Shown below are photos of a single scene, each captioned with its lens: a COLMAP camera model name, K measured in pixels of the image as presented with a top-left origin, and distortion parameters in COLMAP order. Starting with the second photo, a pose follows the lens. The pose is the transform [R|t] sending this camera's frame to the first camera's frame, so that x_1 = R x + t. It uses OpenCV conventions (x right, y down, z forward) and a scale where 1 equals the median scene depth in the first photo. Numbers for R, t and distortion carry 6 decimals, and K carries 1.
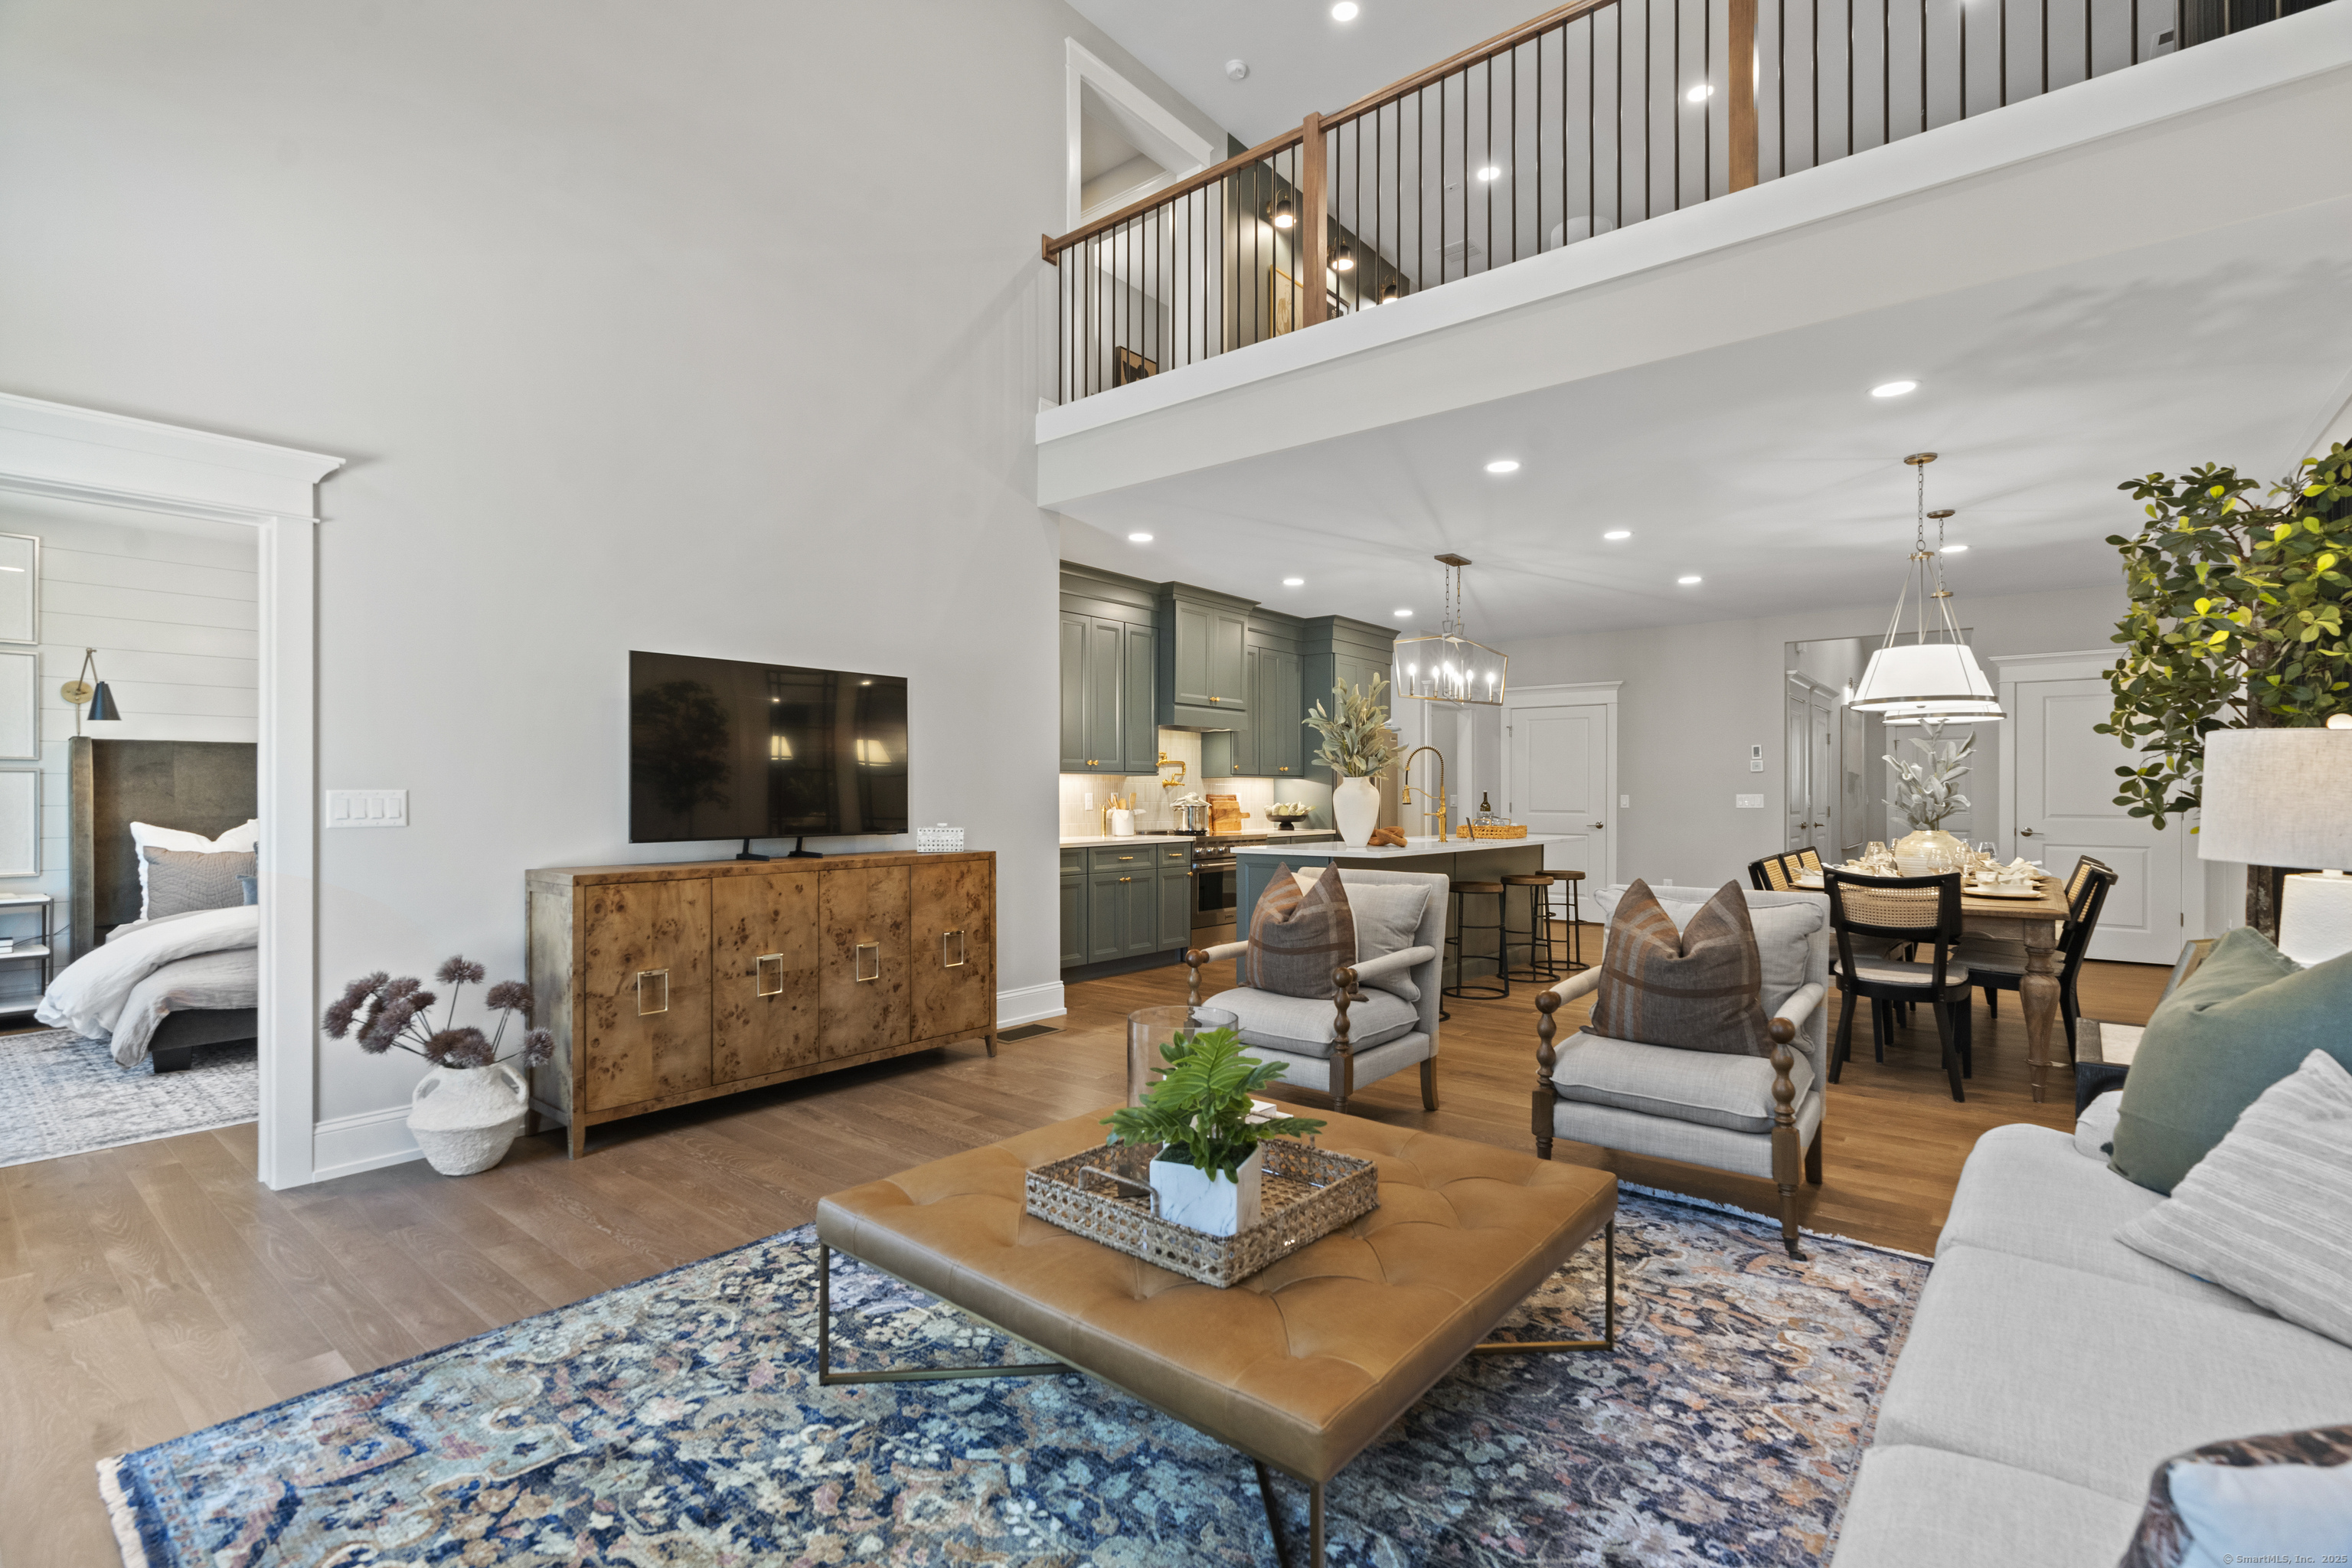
lens RADIAL K [[1074.7, 0, 1169.6], [0, 1074.7, 791.1], [0, 0, 1]] dist [-0.012221, 0.006113]
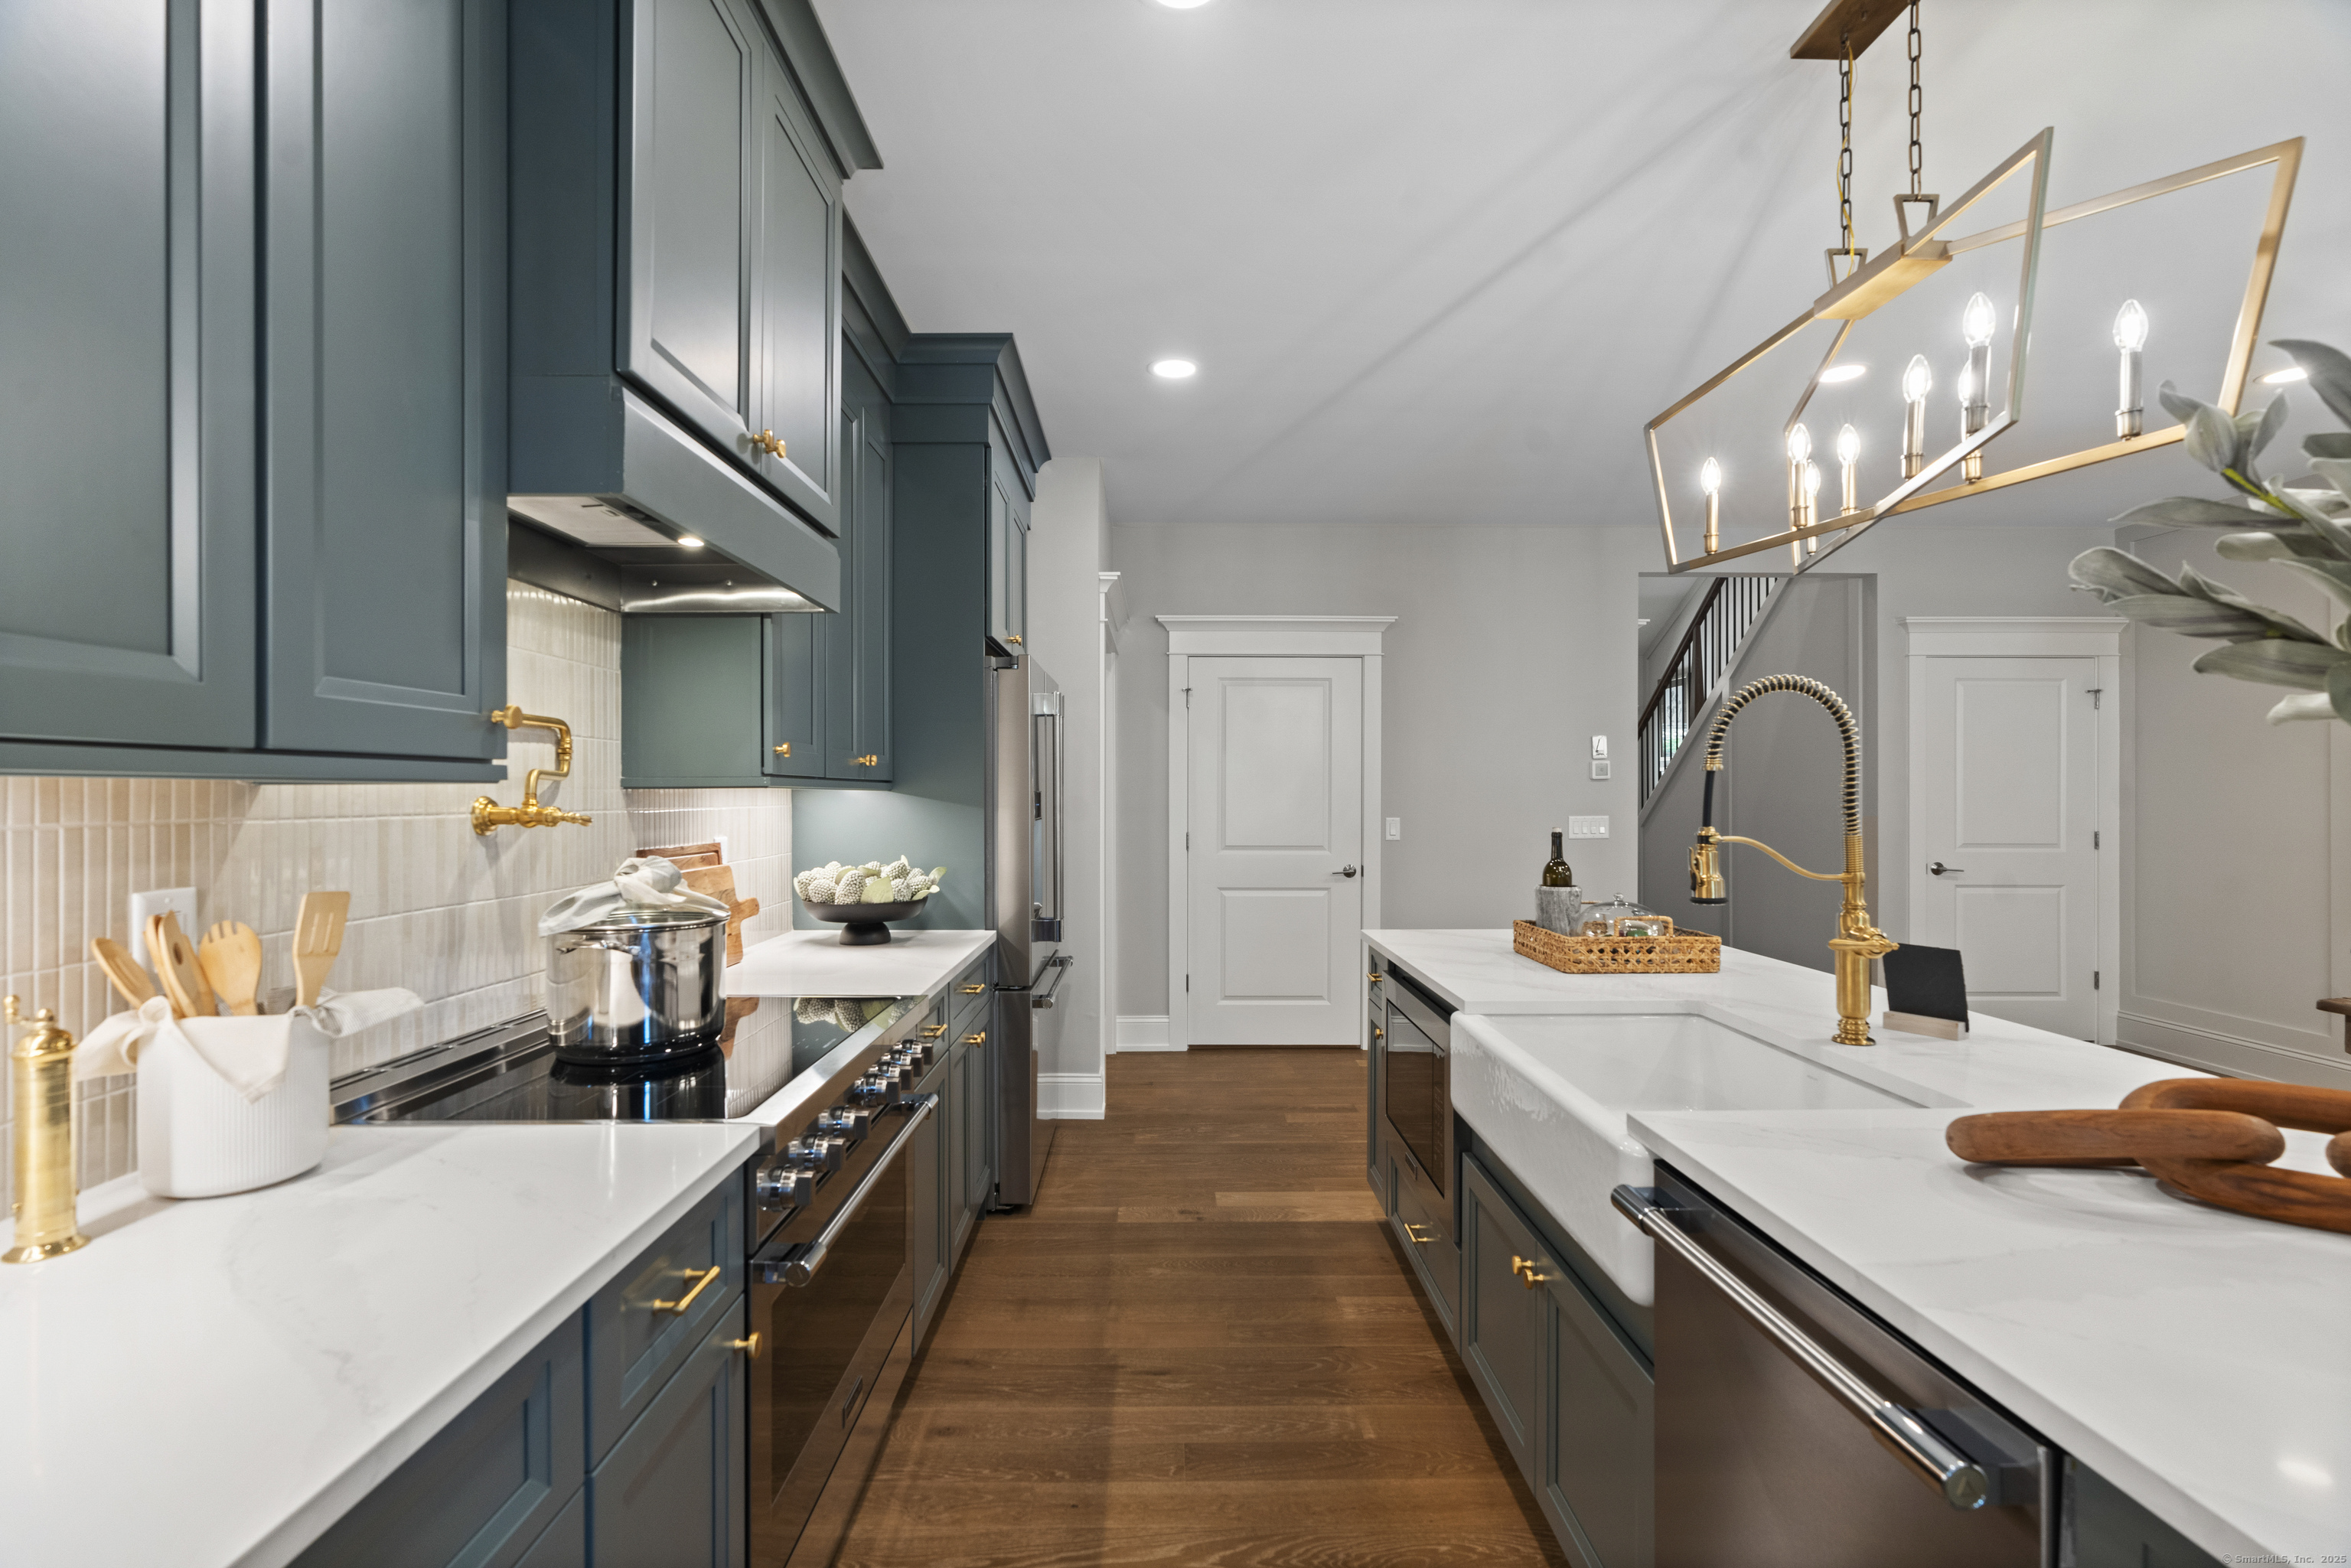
lens RADIAL K [[1074.3, 0, 1169.1], [0, 1074.3, 791.1], [0, 0, 1]] dist [-0.012221, 0.006113]
pose [[0.777008, 0.000170, 0.629490, -0.032623], [0.000660, 0.999999, -0.001085, -0.011470], [-0.629490, 0.001258, 0.777008, 0.730627]]
